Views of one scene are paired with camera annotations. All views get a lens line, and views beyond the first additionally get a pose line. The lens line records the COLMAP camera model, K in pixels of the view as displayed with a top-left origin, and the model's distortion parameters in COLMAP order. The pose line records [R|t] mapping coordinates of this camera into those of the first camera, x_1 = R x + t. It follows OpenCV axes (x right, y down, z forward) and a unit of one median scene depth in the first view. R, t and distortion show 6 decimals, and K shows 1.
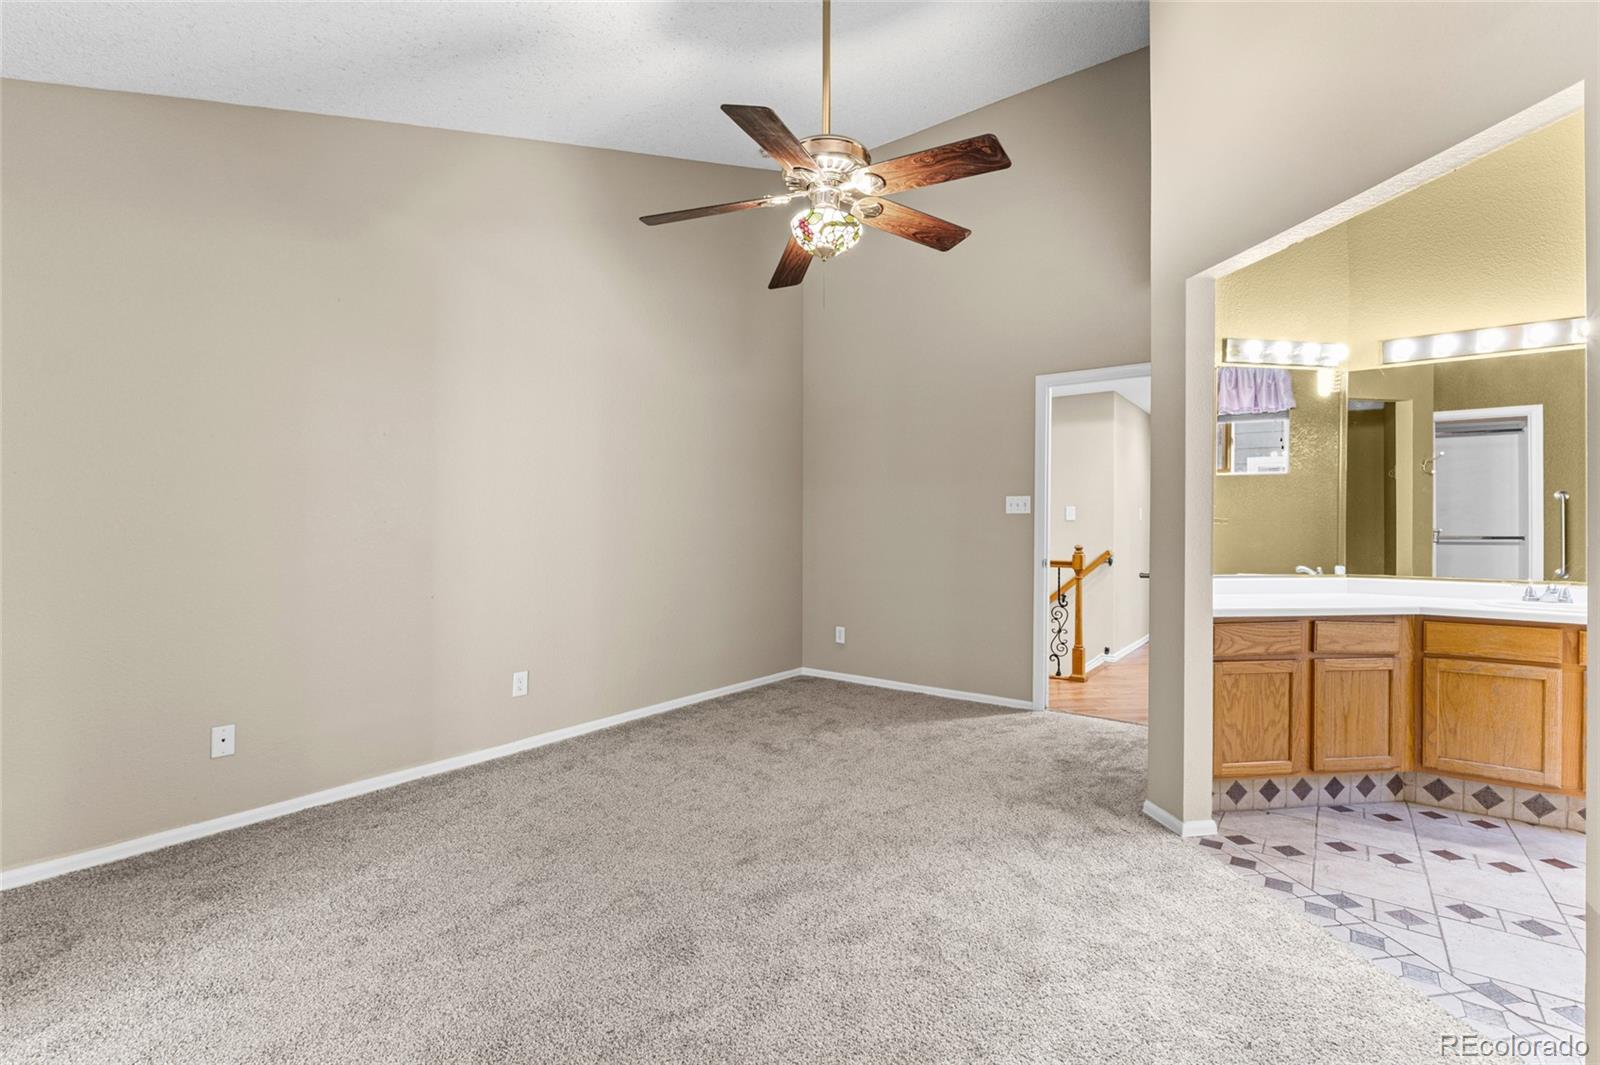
lens RADIAL K [[705.7, 0, 800.0], [0, 705.7, 532.5], [0, 0, 1]] dist [-0.002919, -0.000212]
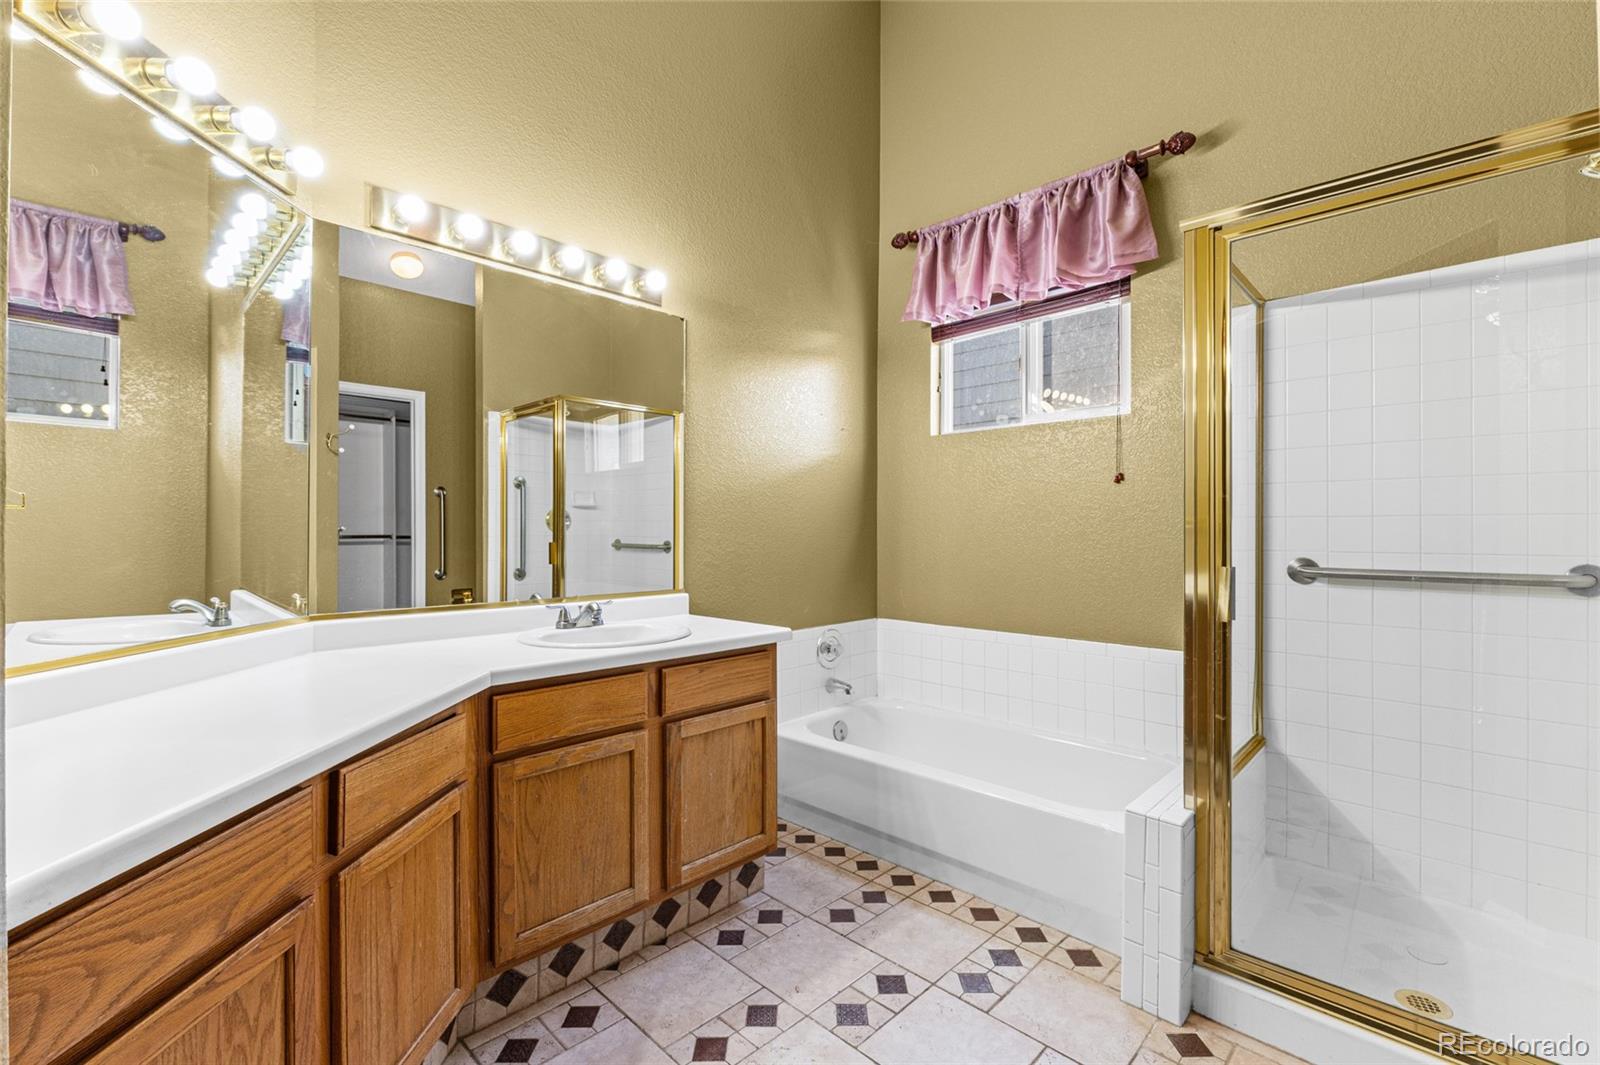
lens RADIAL K [[690.7, 0, 804.0], [0, 690.7, 527.6], [0, 0, 1]] dist [-0.003241, -0.000941]
pose [[0.132694, -0.001483, 0.991156, 0.393950], [0.001014, 0.999999, 0.001361, -0.004602], [-0.991157, 0.000824, 0.132695, 0.696256]]
